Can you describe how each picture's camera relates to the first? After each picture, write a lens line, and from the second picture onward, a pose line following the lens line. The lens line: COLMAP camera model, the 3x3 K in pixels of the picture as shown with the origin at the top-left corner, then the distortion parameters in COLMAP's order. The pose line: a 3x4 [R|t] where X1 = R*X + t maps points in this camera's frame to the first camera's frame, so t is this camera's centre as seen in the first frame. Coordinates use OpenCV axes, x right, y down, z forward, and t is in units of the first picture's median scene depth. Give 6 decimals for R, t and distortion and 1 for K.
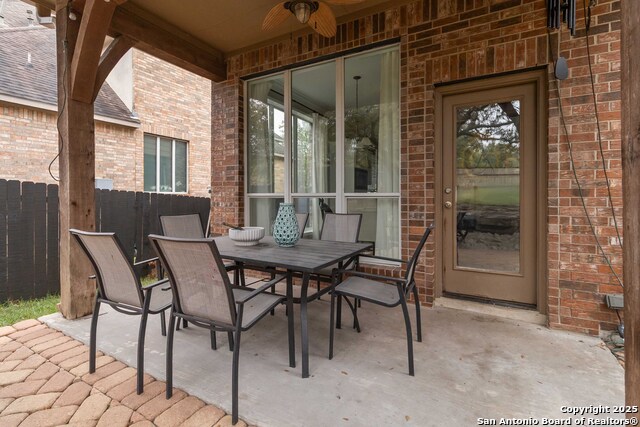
lens RADIAL K [[300.9, 0, 323.1], [0, 300.9, 200.2], [0, 0, 1]] dist [0.008831, 0.000755]
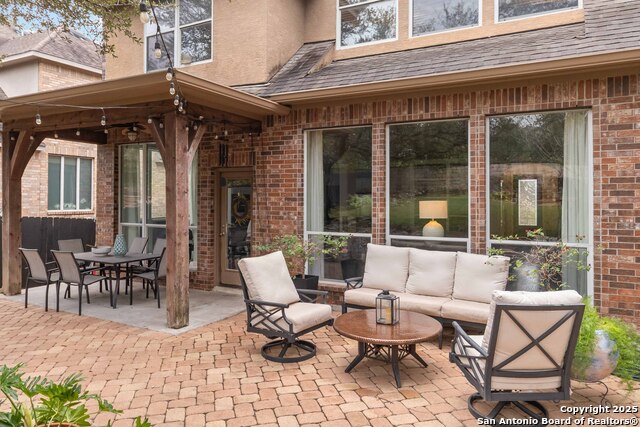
lens RADIAL K [[446.2, 0, 320.3], [0, 446.2, 198.9], [0, 0, 1]] dist [0.009599, 0.002225]
pose [[0.999920, 0.003859, 0.012077, 0.689274], [-0.003738, 0.999942, -0.010069, -0.119937], [-0.012115, 0.010023, 0.999876, -1.172469]]
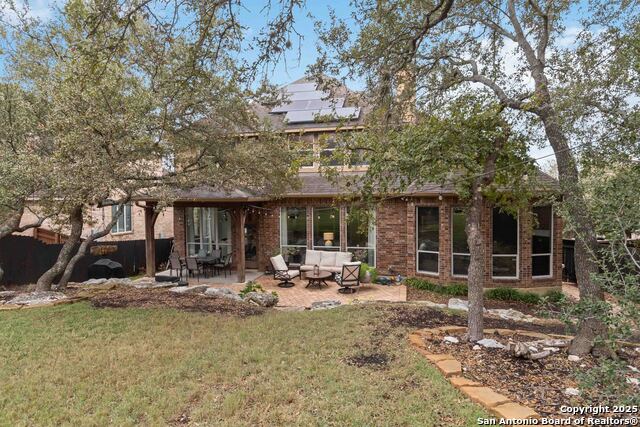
lens RADIAL K [[374.6, 0, 319.7], [0, 374.6, 215.4], [0, 0, 1]] dist [0.007865, 0.000200]
pose [[0.969695, -0.018685, 0.243603, 0.136816], [0.010168, 0.999294, 0.036176, -0.435703], [-0.244107, -0.032603, 0.969200, -3.123097]]
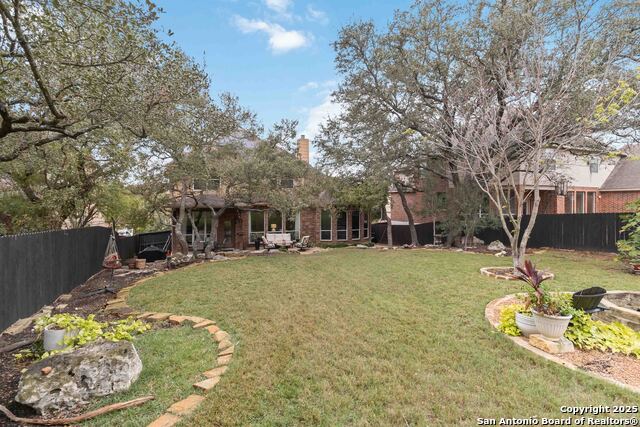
lens RADIAL K [[300.9, 0, 320.0], [0, 300.9, 211.7], [0, 0, 1]] dist [0.008831, 0.000755]
pose [[0.617787, -0.026156, 0.785910, -2.687526], [-0.000462, 0.999434, 0.033626, -0.547285], [-0.786345, -0.021137, 0.617426, -3.660675]]
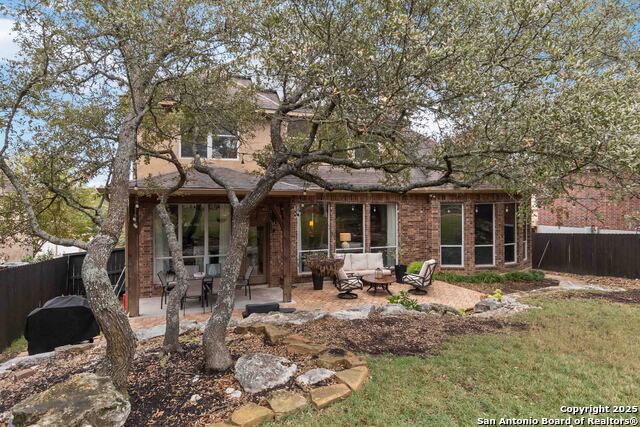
lens RADIAL K [[374.6, 0, 324.2], [0, 374.6, 210.8], [0, 0, 1]] dist [0.007865, 0.000200]
pose [[0.652517, -0.021105, 0.757480, -1.510054], [0.007714, 0.999745, 0.021209, -0.402260], [-0.757735, -0.007996, 0.652514, -1.617801]]
